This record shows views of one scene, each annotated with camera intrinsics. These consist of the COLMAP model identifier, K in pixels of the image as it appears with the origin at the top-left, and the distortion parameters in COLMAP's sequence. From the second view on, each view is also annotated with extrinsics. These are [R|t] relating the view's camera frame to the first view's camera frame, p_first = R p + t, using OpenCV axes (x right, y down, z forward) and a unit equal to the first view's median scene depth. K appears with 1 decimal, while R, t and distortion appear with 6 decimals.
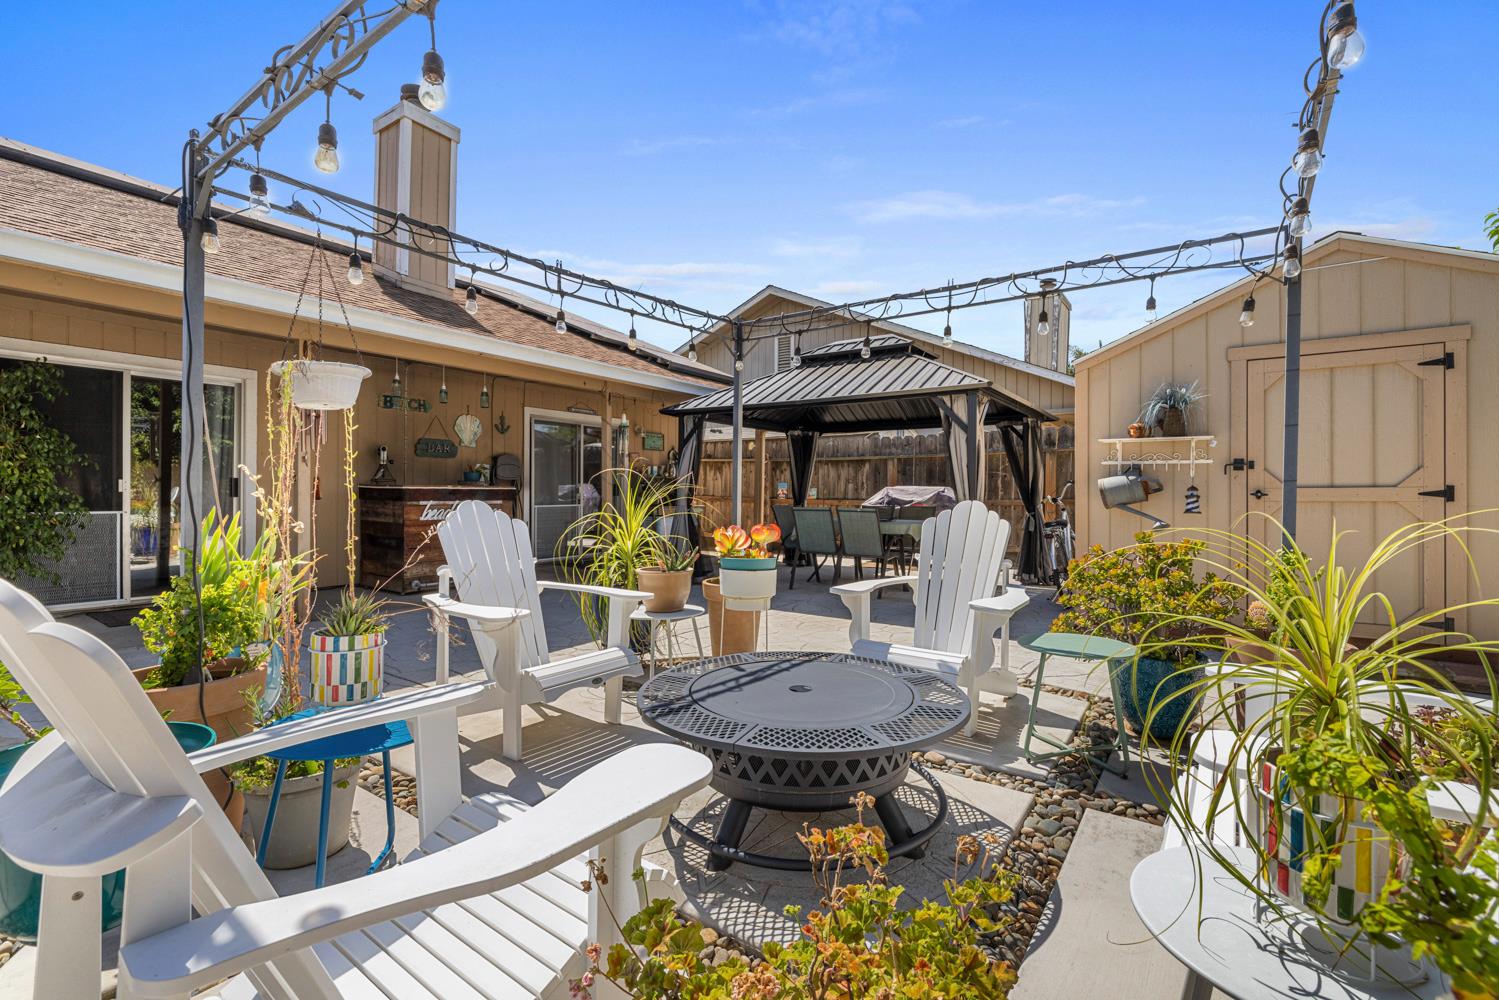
lens RADIAL K [[662.8, 0, 750.0], [0, 662.8, 498.0], [0, 0, 1]] dist [-0.001059, -0.000033]
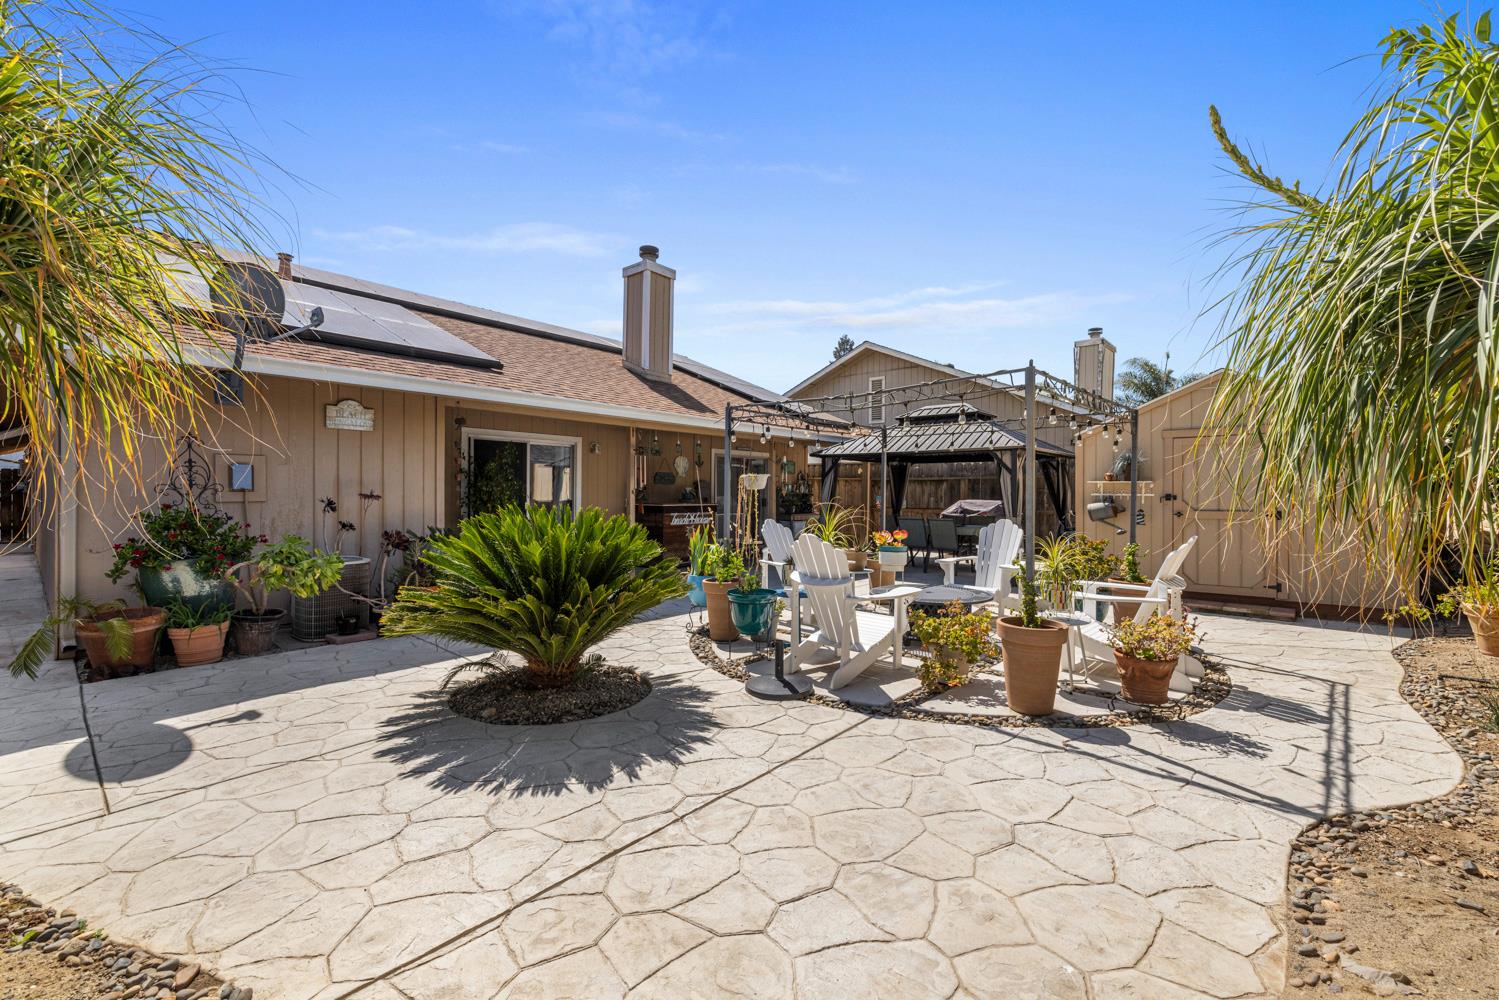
lens RADIAL K [[631.9, 0, 750.3], [0, 631.9, 501.0], [0, 0, 1]] dist [-0.000259, -0.000086]
pose [[0.993404, 0.001239, -0.114663, -0.136440], [-0.000900, 0.999995, 0.003008, -0.035846], [0.114666, -0.002885, 0.993400, -0.635156]]
